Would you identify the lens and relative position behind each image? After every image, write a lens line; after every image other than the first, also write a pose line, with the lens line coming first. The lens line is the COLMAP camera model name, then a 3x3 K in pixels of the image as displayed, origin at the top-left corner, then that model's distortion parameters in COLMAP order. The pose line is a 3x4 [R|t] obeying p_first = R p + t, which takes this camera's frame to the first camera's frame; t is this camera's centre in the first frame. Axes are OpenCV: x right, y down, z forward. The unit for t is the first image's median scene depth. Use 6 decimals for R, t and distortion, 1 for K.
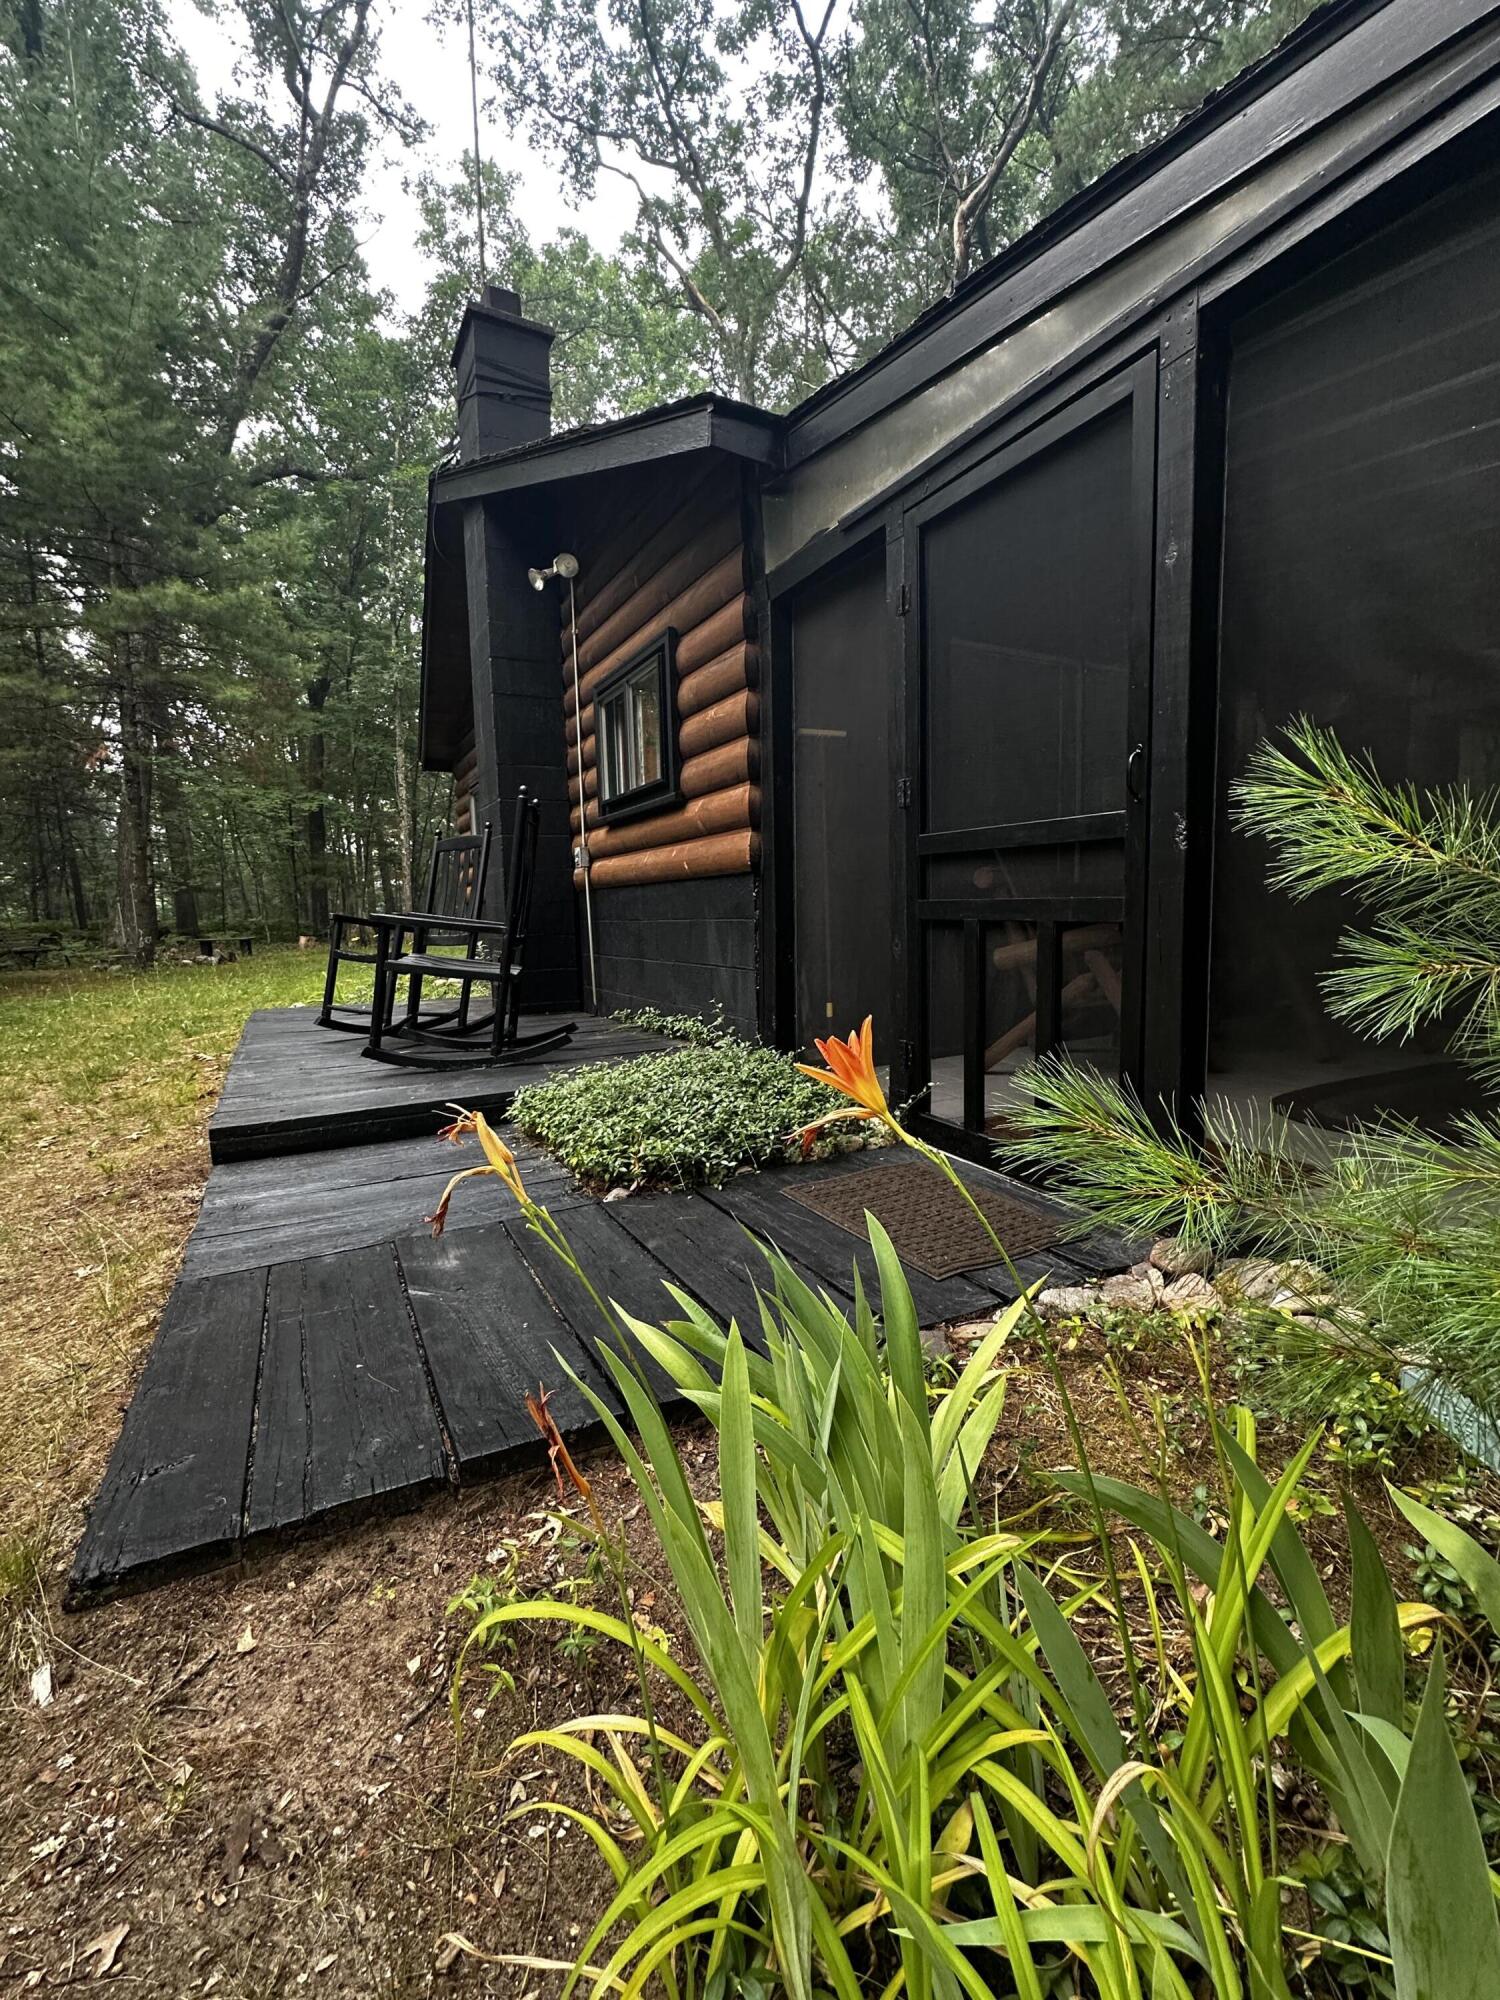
lens RADIAL K [[846.5, 0, 747.2], [0, 846.5, 1003.1], [0, 0, 1]] dist [-0.001149, 0.000639]
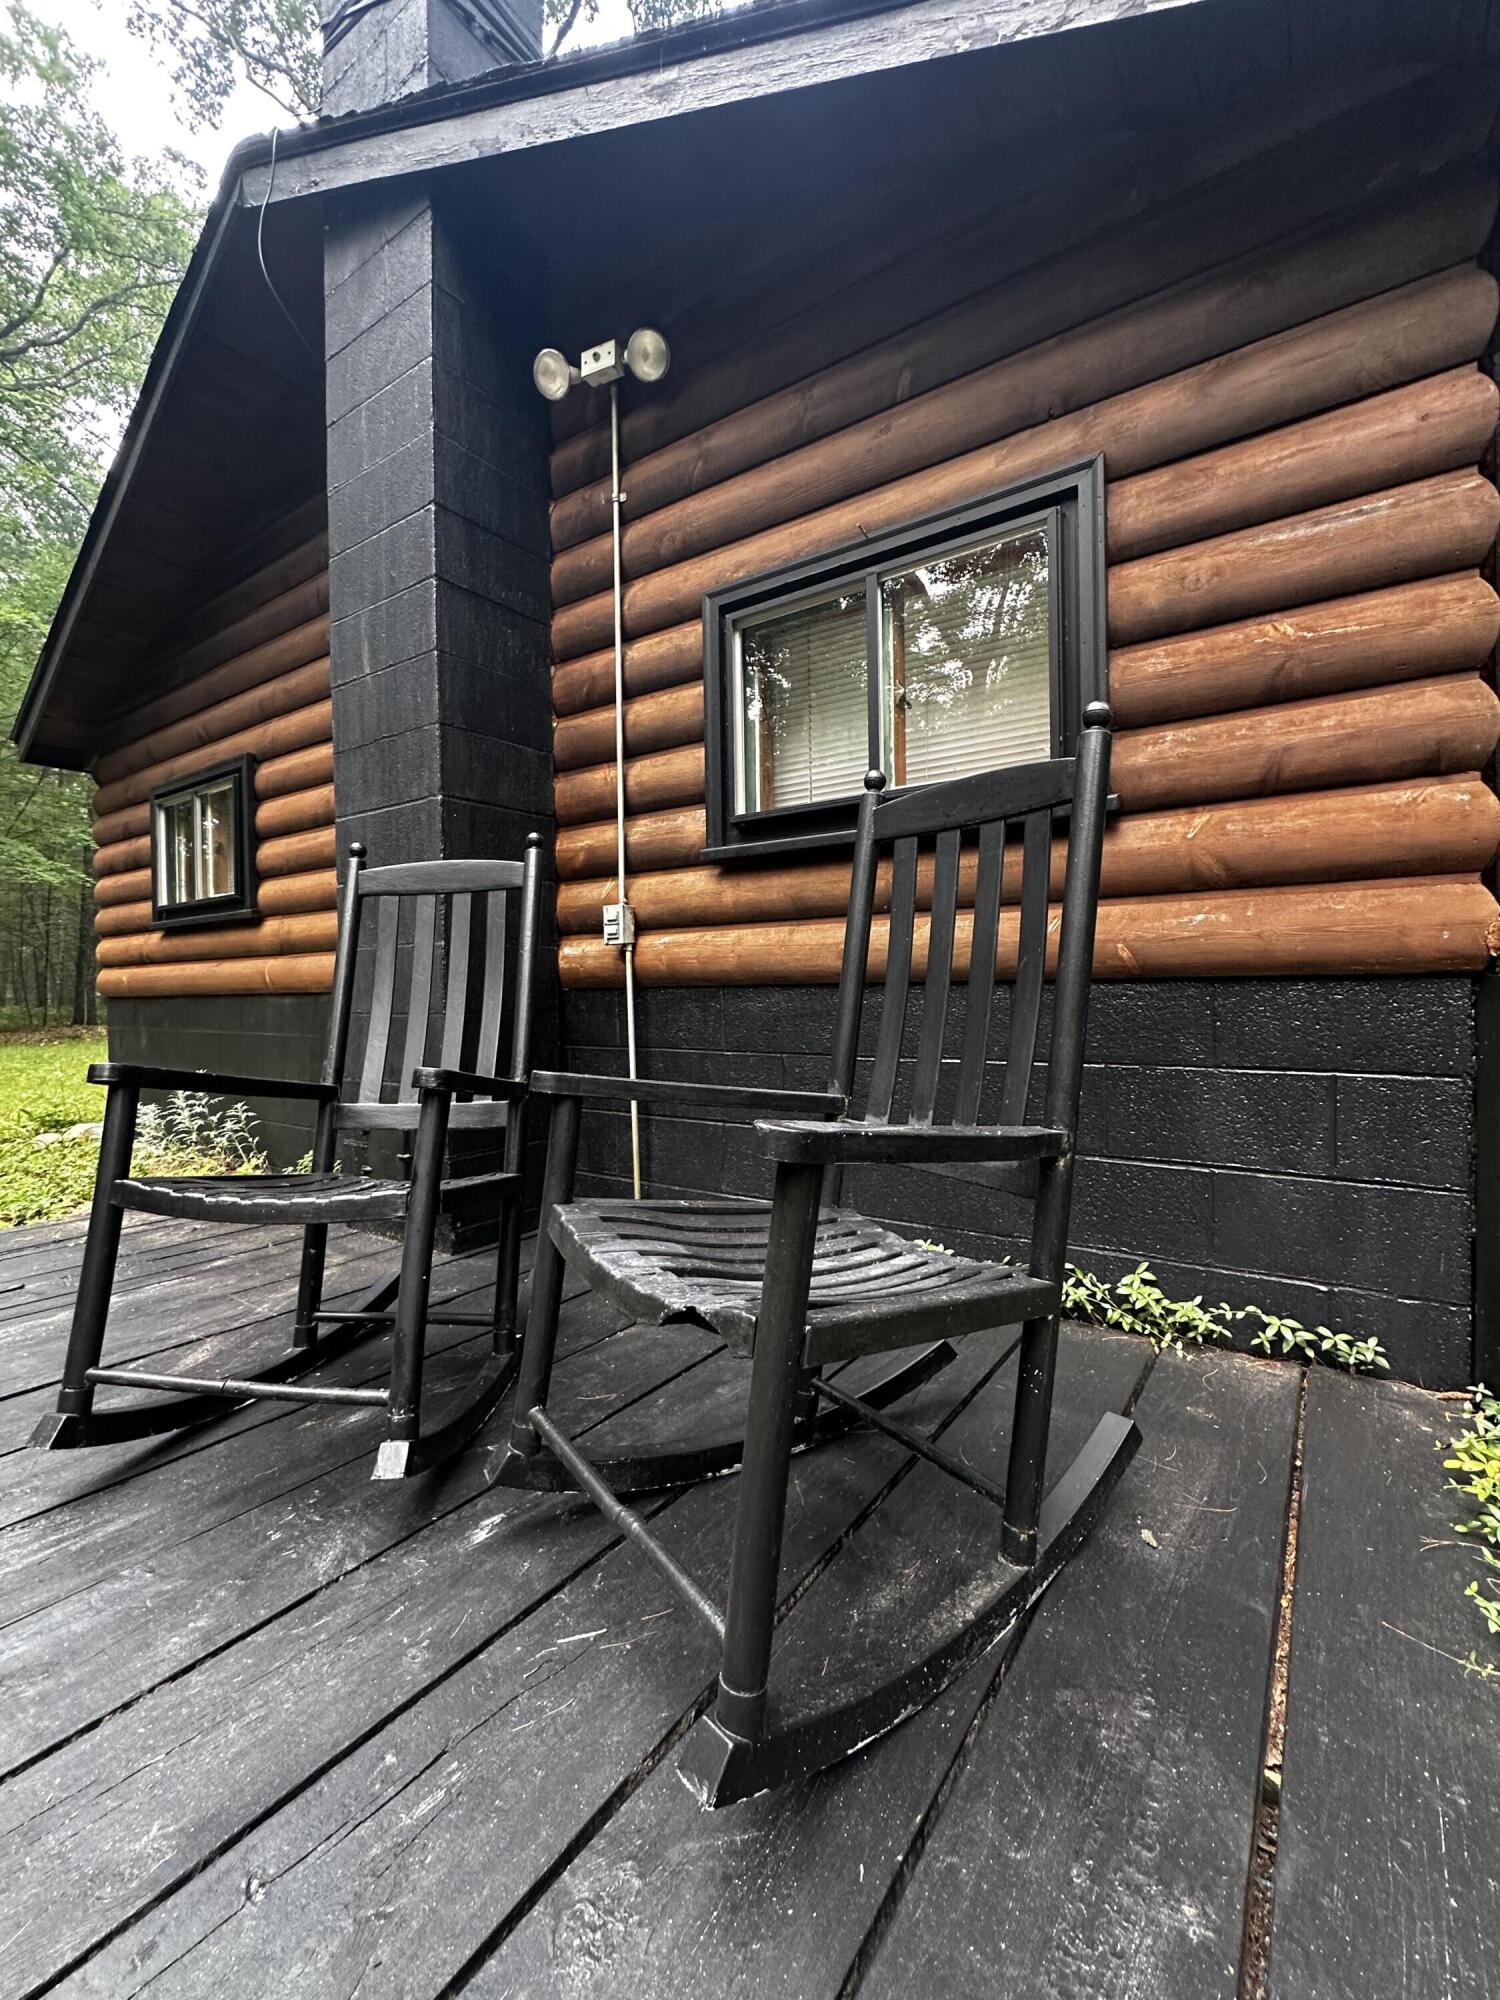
lens RADIAL K [[795.5, 0, 775.3], [0, 795.5, 998.2], [0, 0, 1]] dist [-0.004158, 0.000867]
pose [[0.874751, 0.007702, 0.484511, -0.343729], [0.043183, 0.994656, -0.093775, -0.078332], [-0.482645, 0.102952, 0.869744, 0.540278]]
